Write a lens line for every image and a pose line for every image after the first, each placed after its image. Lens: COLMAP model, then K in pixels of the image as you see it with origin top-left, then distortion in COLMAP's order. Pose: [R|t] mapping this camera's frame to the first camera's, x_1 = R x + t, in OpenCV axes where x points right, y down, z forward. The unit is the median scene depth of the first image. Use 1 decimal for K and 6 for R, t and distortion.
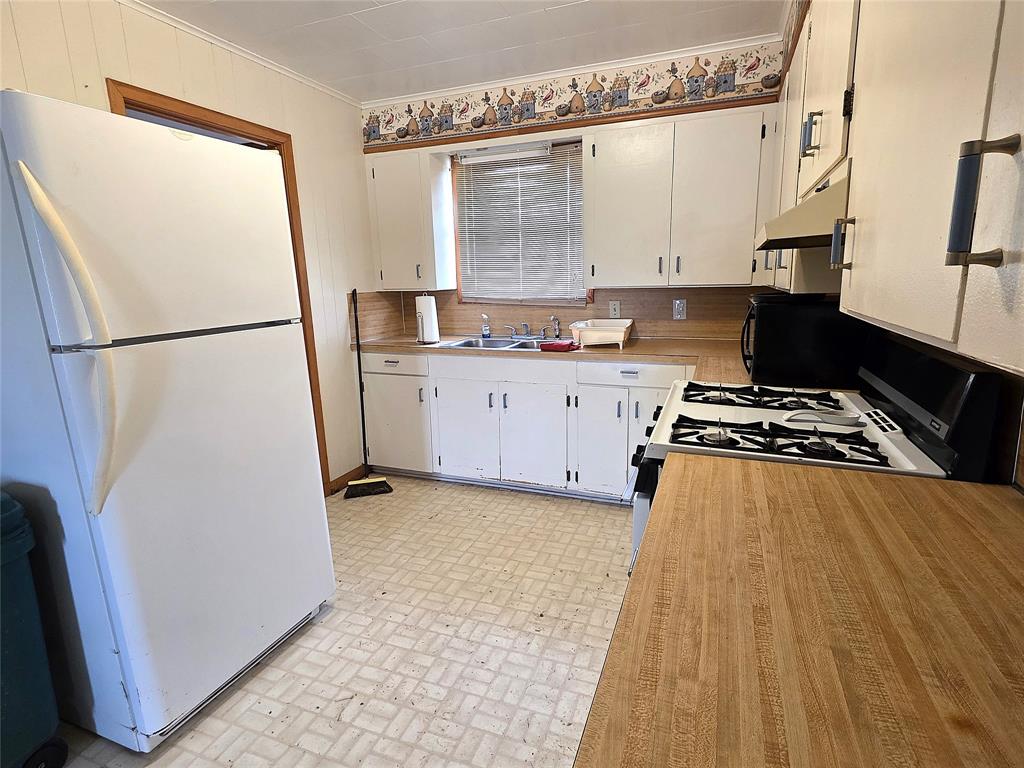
lens RADIAL K [[523.3, 0, 516.8], [0, 523.3, 387.9], [0, 0, 1]] dist [0.004354, -0.000961]
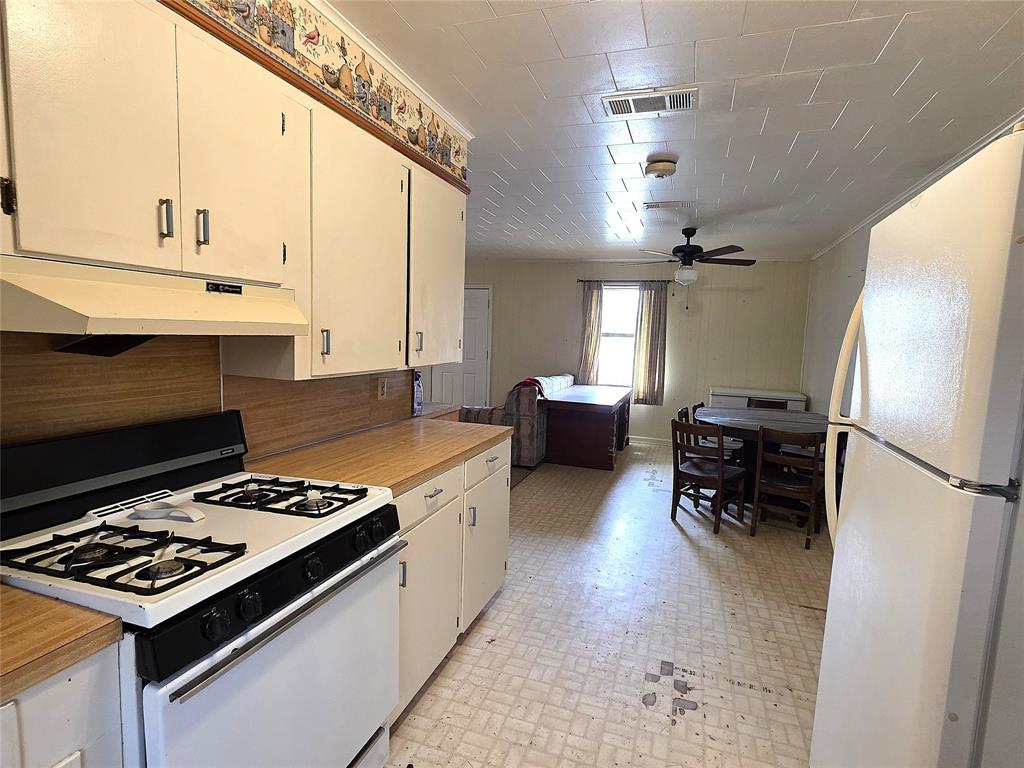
lens RADIAL K [[523.3, 0, 516.8], [0, 523.3, 387.9], [0, 0, 1]] dist [0.004354, -0.000961]
pose [[-0.999277, -0.004251, -0.037785, -0.004246], [-0.015715, 0.951061, 0.308603, -0.222114], [0.034624, 0.308974, -0.950440, 0.896153]]
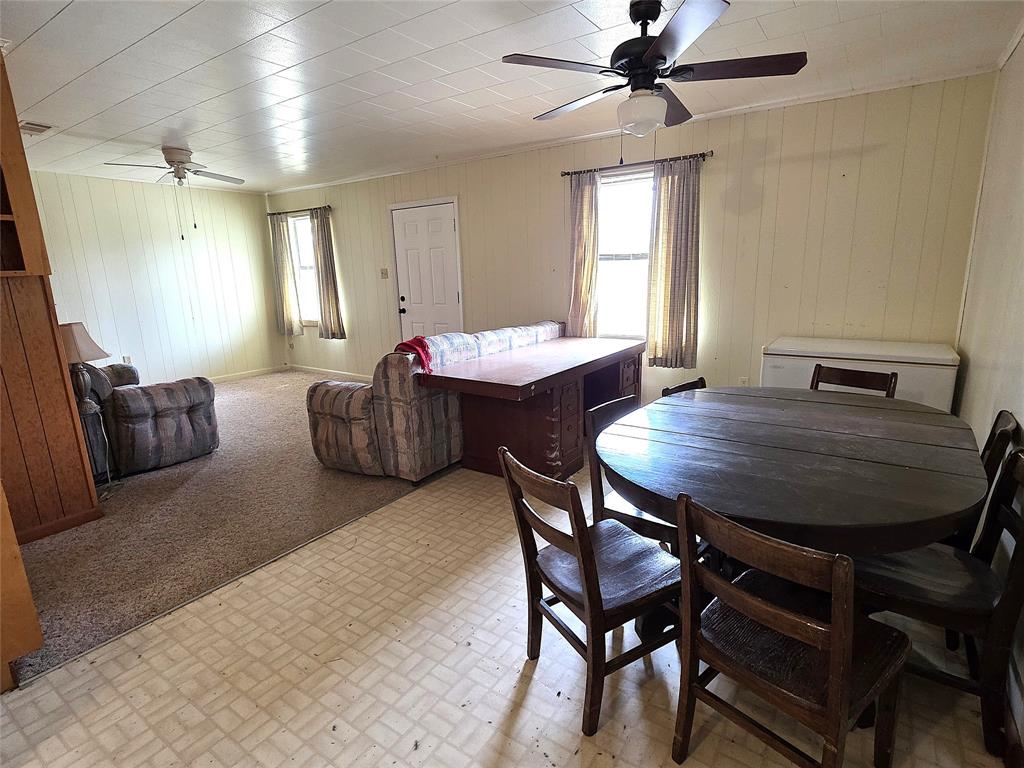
lens RADIAL K [[523.3, 0, 516.8], [0, 523.3, 387.9], [0, 0, 1]] dist [0.004354, -0.000961]
pose [[-0.971631, -0.000106, 0.236500, -0.608791], [0.099380, 0.907244, 0.408695, -0.024967], [-0.214607, 0.420604, -0.881497, 0.119407]]
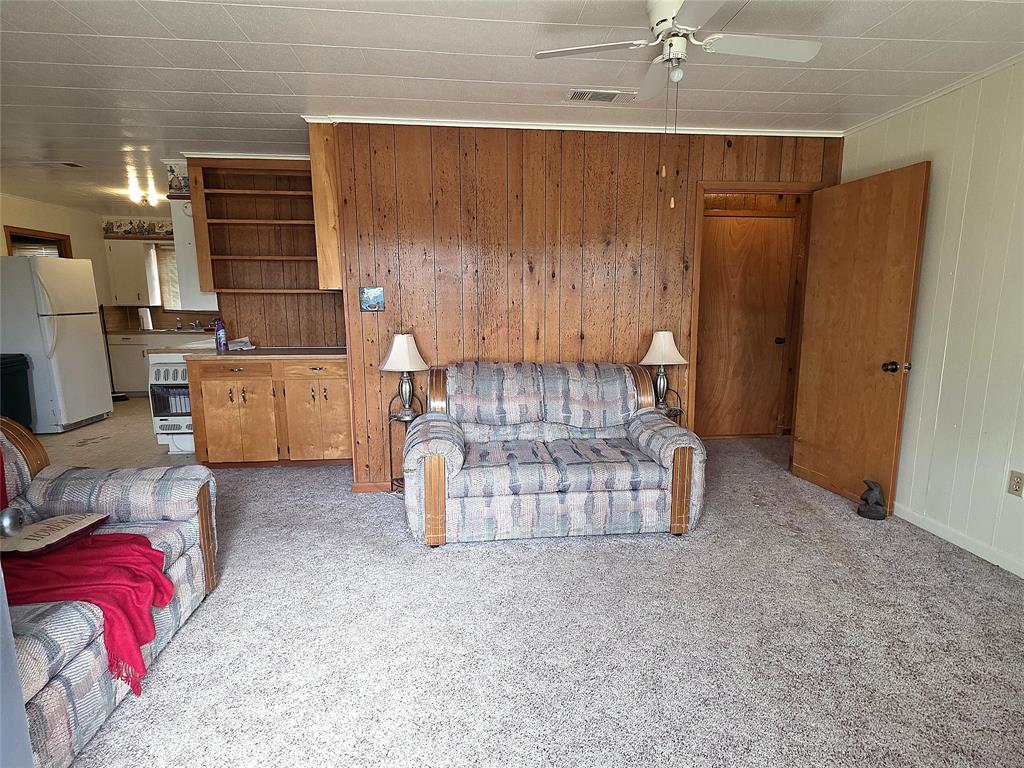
lens RADIAL K [[523.3, 0, 516.8], [0, 523.3, 387.9], [0, 0, 1]] dist [0.004354, -0.000961]
pose [[0.891593, -0.048952, 0.450185, 0.230677], [0.070770, 0.996987, -0.031750, 0.369204], [-0.447274, 0.060168, 0.892371, -1.787328]]
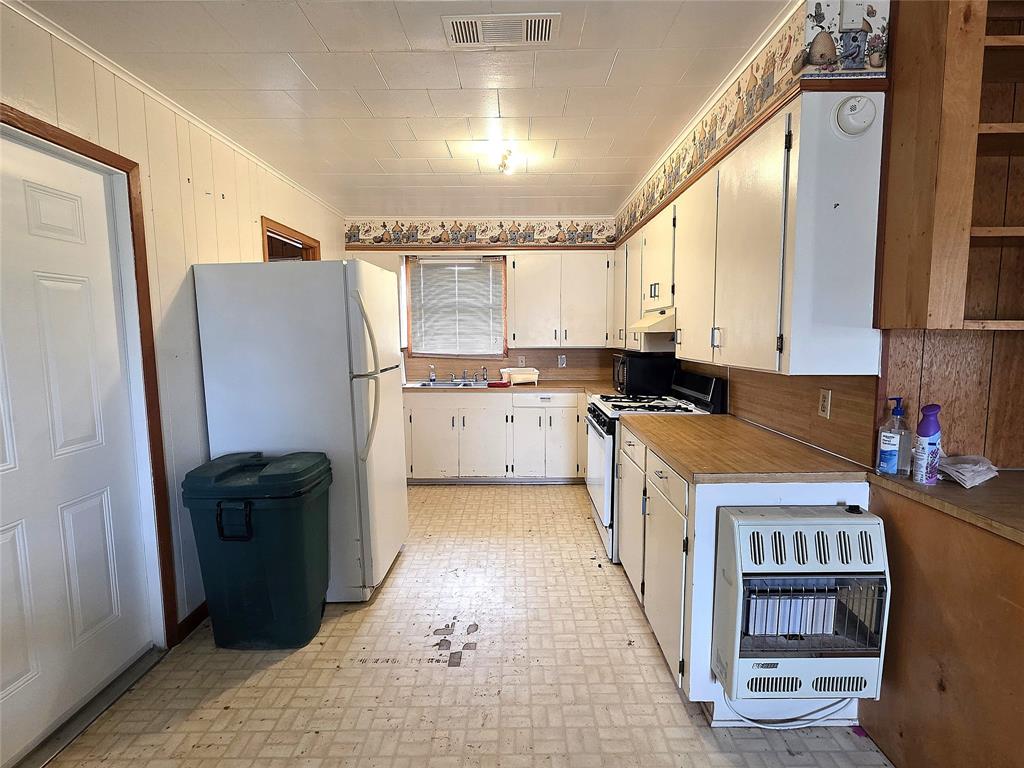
lens RADIAL K [[523.3, 0, 516.8], [0, 523.3, 387.9], [0, 0, 1]] dist [0.004354, -0.000961]
pose [[0.933030, -0.017800, 0.359357, -0.435519], [0.056354, 0.993678, -0.097097, 0.086947], [-0.355357, 0.110845, 0.928135, -0.473738]]
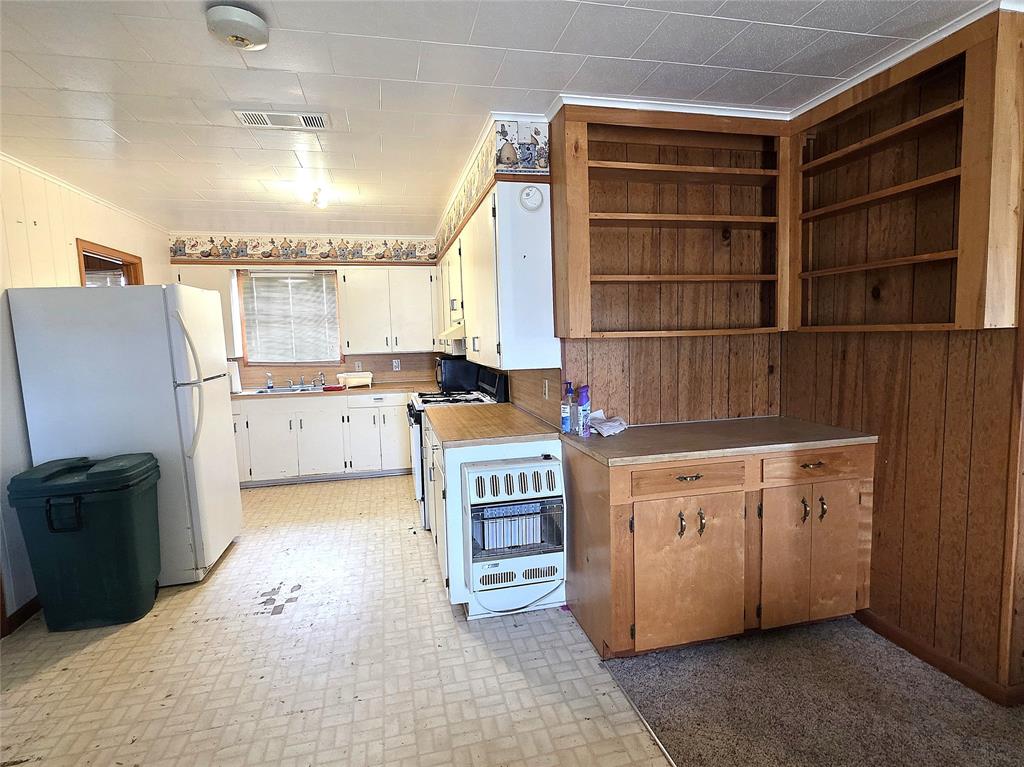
lens RADIAL K [[535.1, 0, 517.4], [0, 535.1, 387.2], [0, 0, 1]] dist [0.003339, -0.000598]
pose [[0.821724, -0.055095, 0.567217, -0.422636], [0.123397, 0.988905, -0.082710, 0.137173], [-0.556366, 0.137958, 0.819405, -0.772416]]
